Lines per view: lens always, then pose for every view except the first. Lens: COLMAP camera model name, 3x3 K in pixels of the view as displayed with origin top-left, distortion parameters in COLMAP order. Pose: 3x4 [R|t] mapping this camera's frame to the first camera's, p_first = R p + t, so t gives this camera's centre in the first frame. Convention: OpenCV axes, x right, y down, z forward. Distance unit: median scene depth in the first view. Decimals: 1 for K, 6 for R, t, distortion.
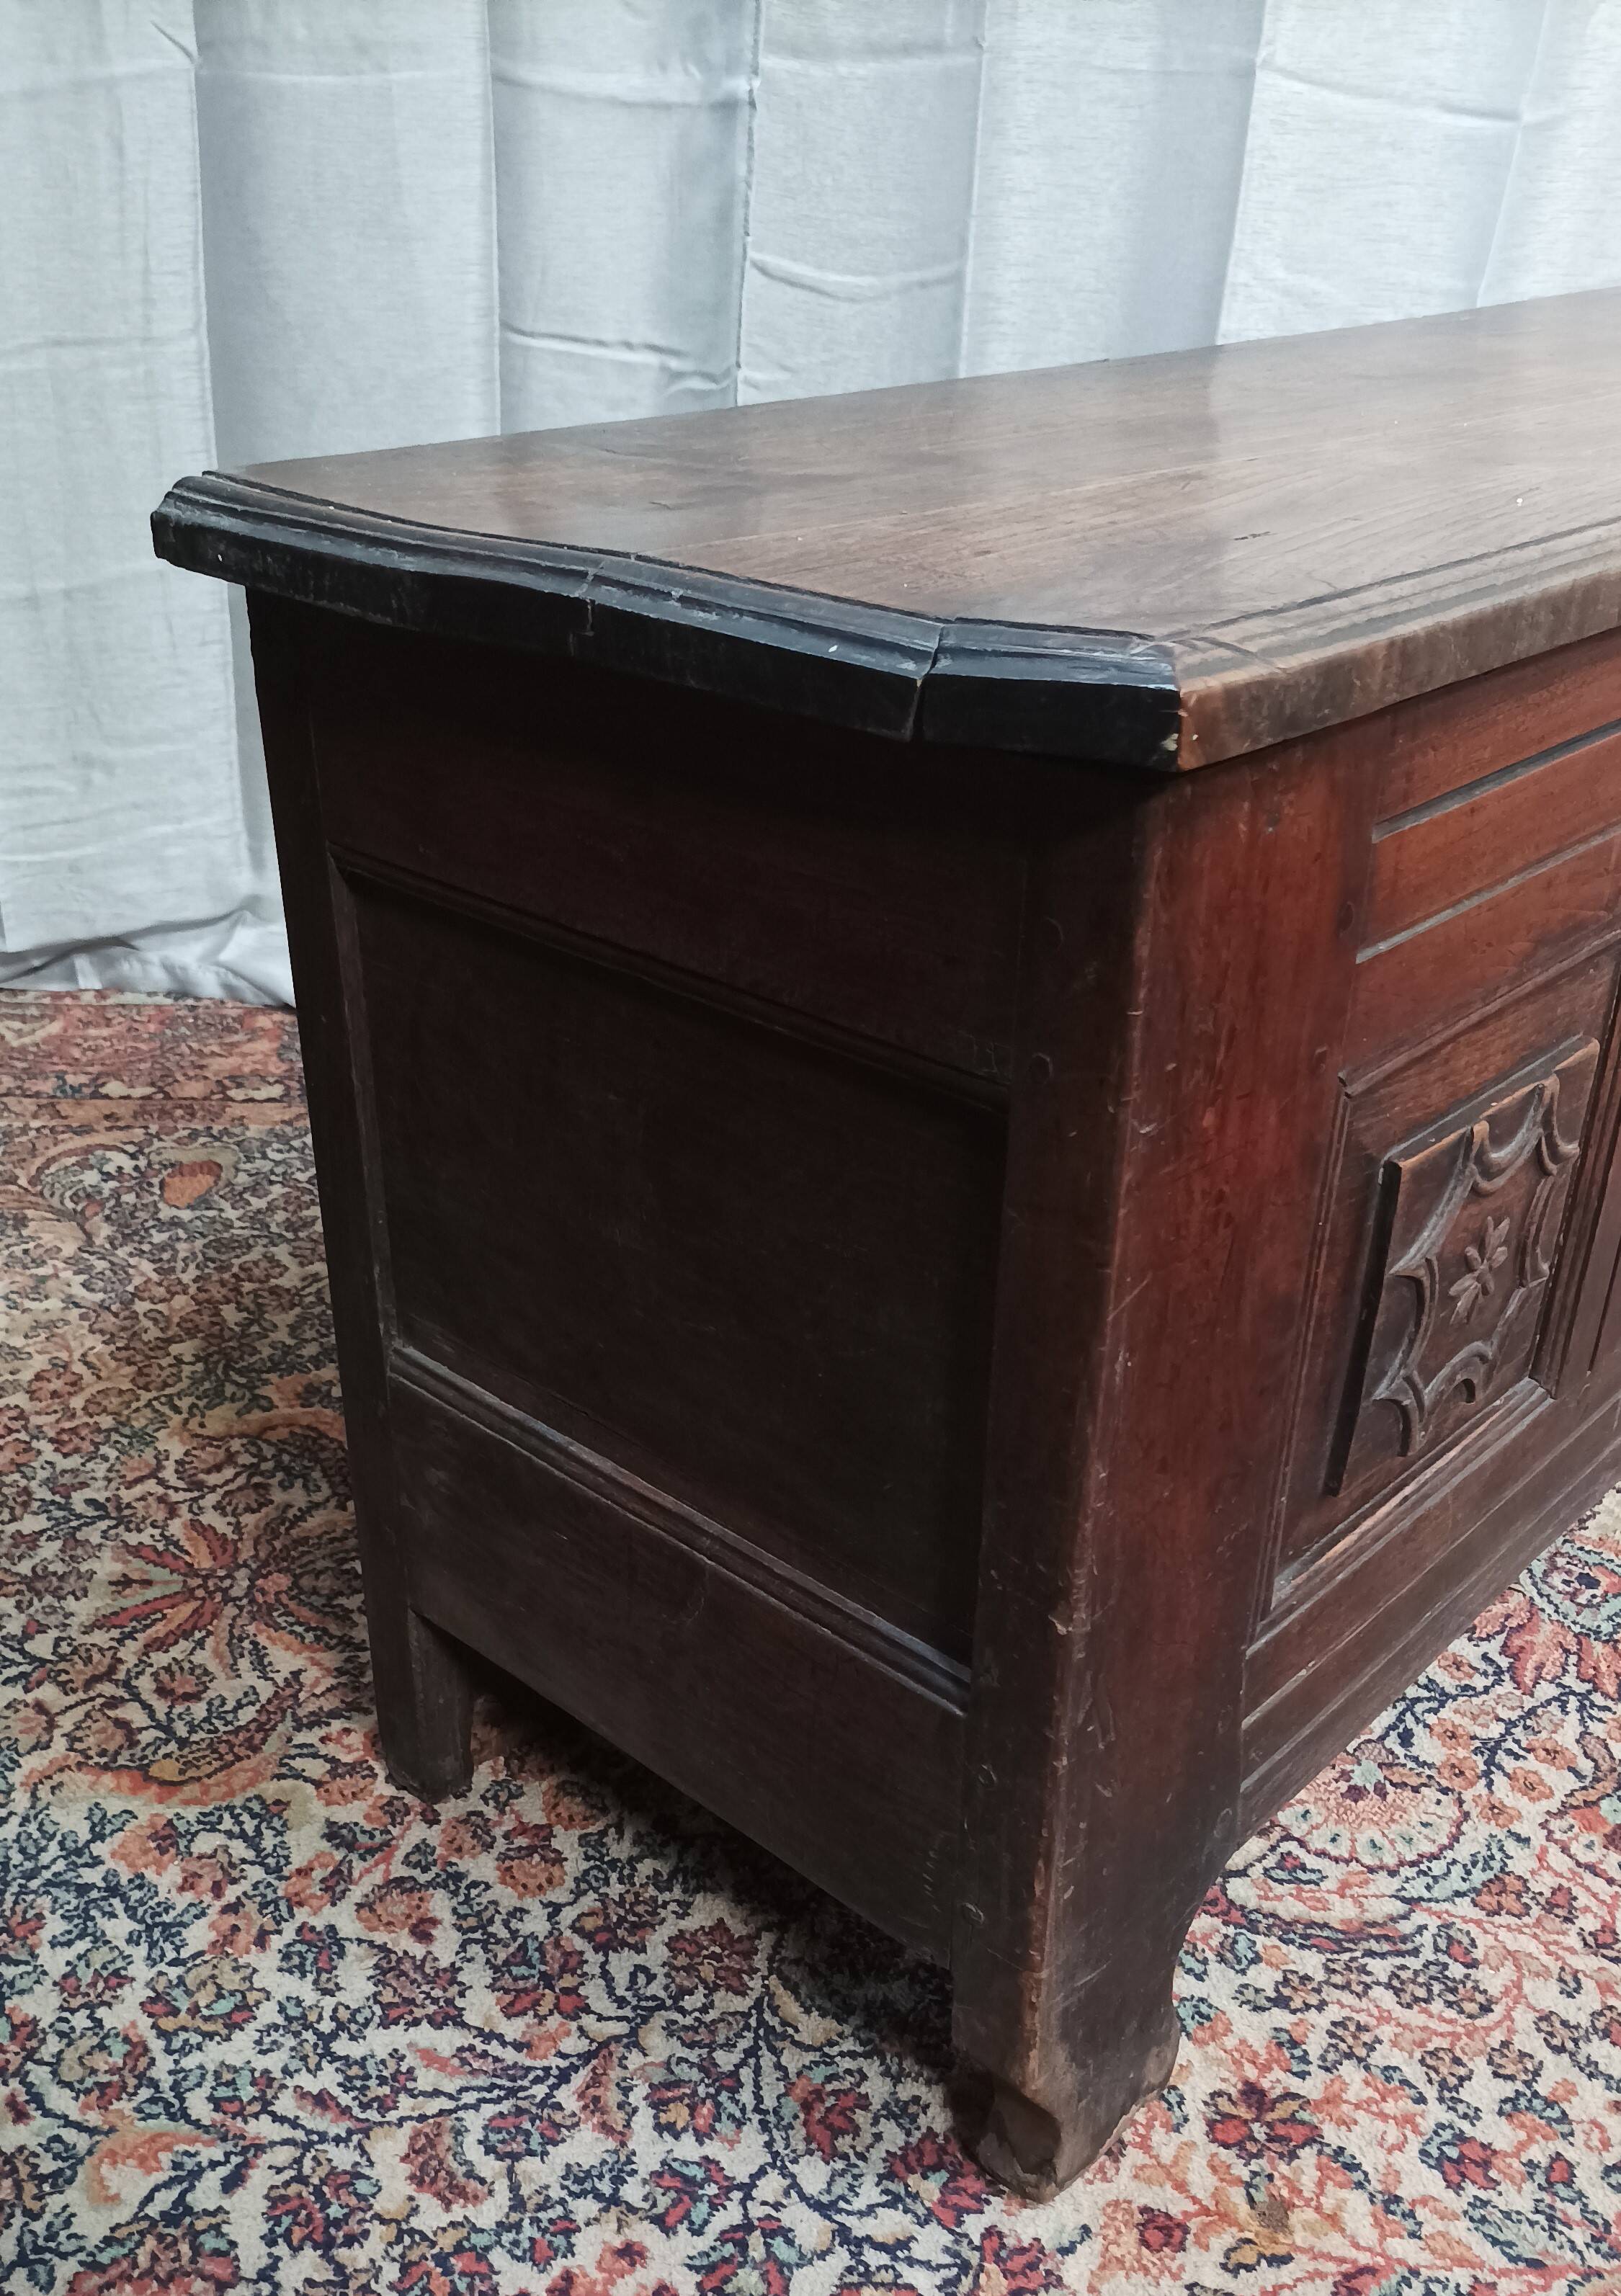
lens RADIAL K [[2151.3, 0, 819.6], [0, 2151.3, 1437.7], [0, 0, 1]] dist [0.018620, 0.000000]
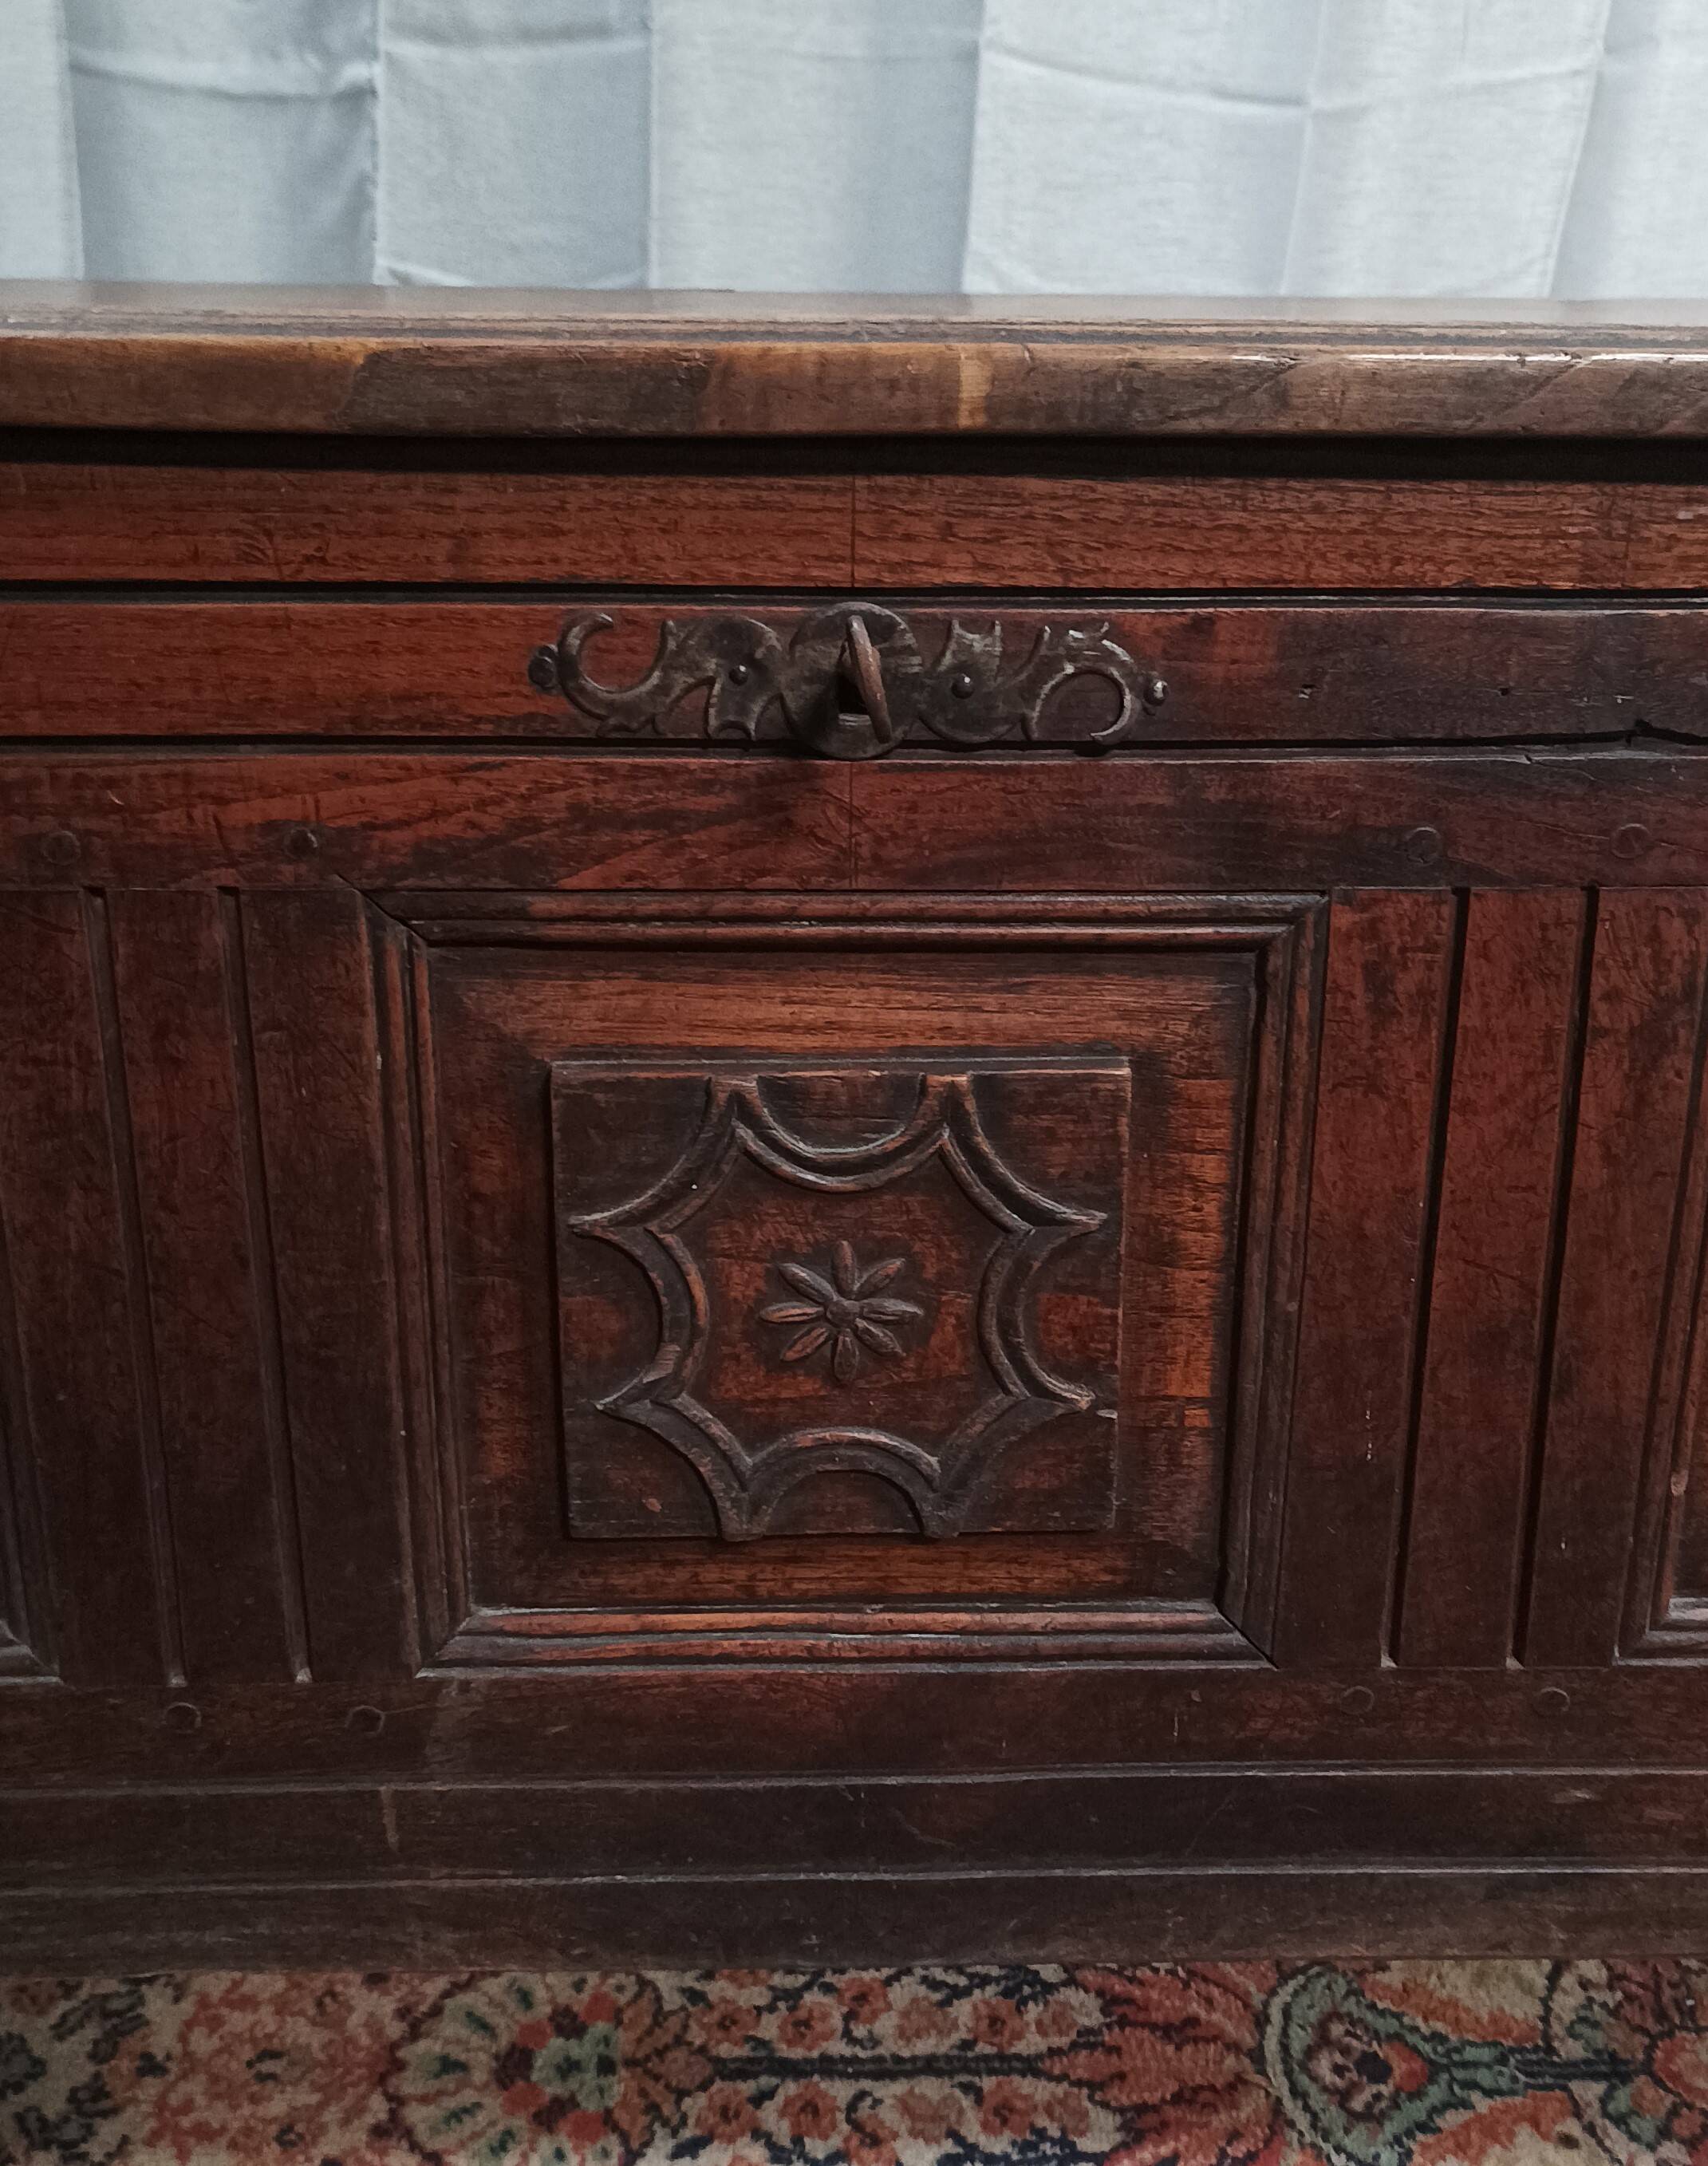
lens RADIAL K [[2368.9, 0, 854.5], [0, 2368.9, 1132.9], [0, 0, 1]] dist [0.013335, 0.000000]
pose [[0.999867, 0.000791, -0.016265, 0.233991], [-0.004039, 0.979655, -0.200649, -0.067982], [0.015775, 0.200689, 0.979528, 0.279622]]
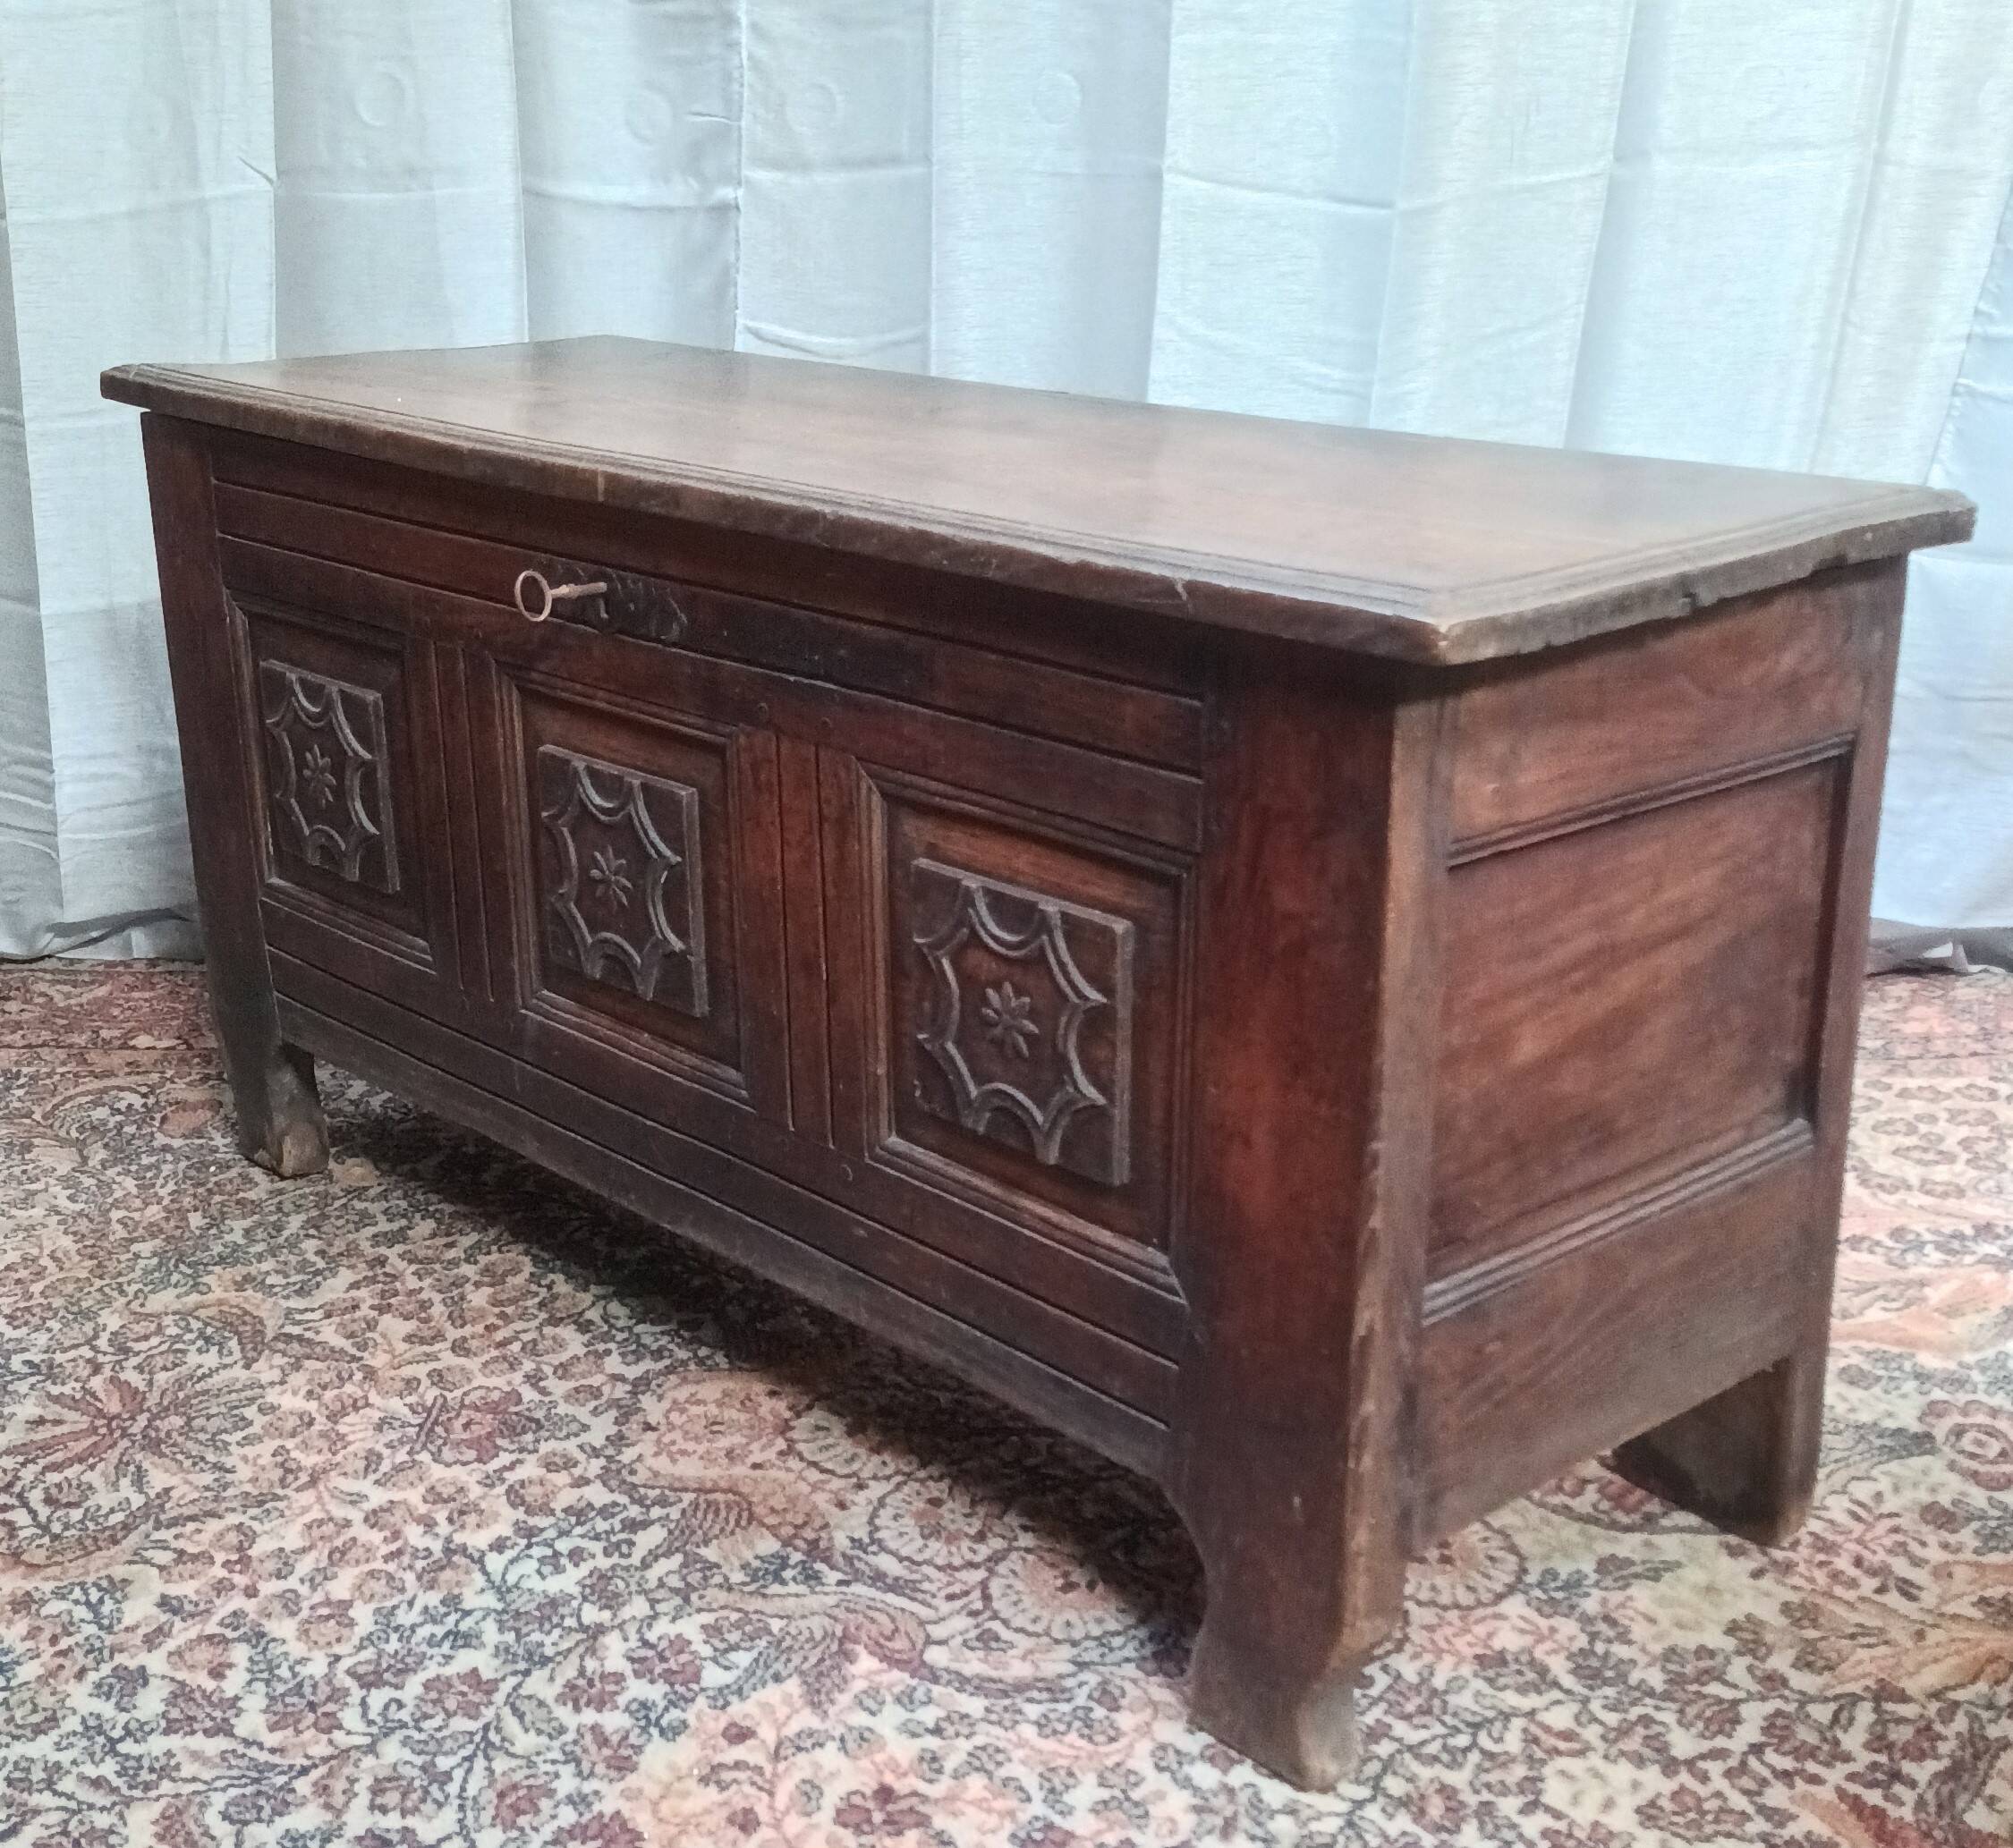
lens RADIAL K [[2646.9, 0, 1014.9], [0, 2646.9, 965.4], [0, 0, 1]] dist [0.033605, 0.000000]
pose [[0.997869, -0.002430, -0.065205, 0.297078], [-0.013192, 0.971157, -0.238078, 0.171088], [0.063902, 0.238431, 0.969055, -0.398649]]
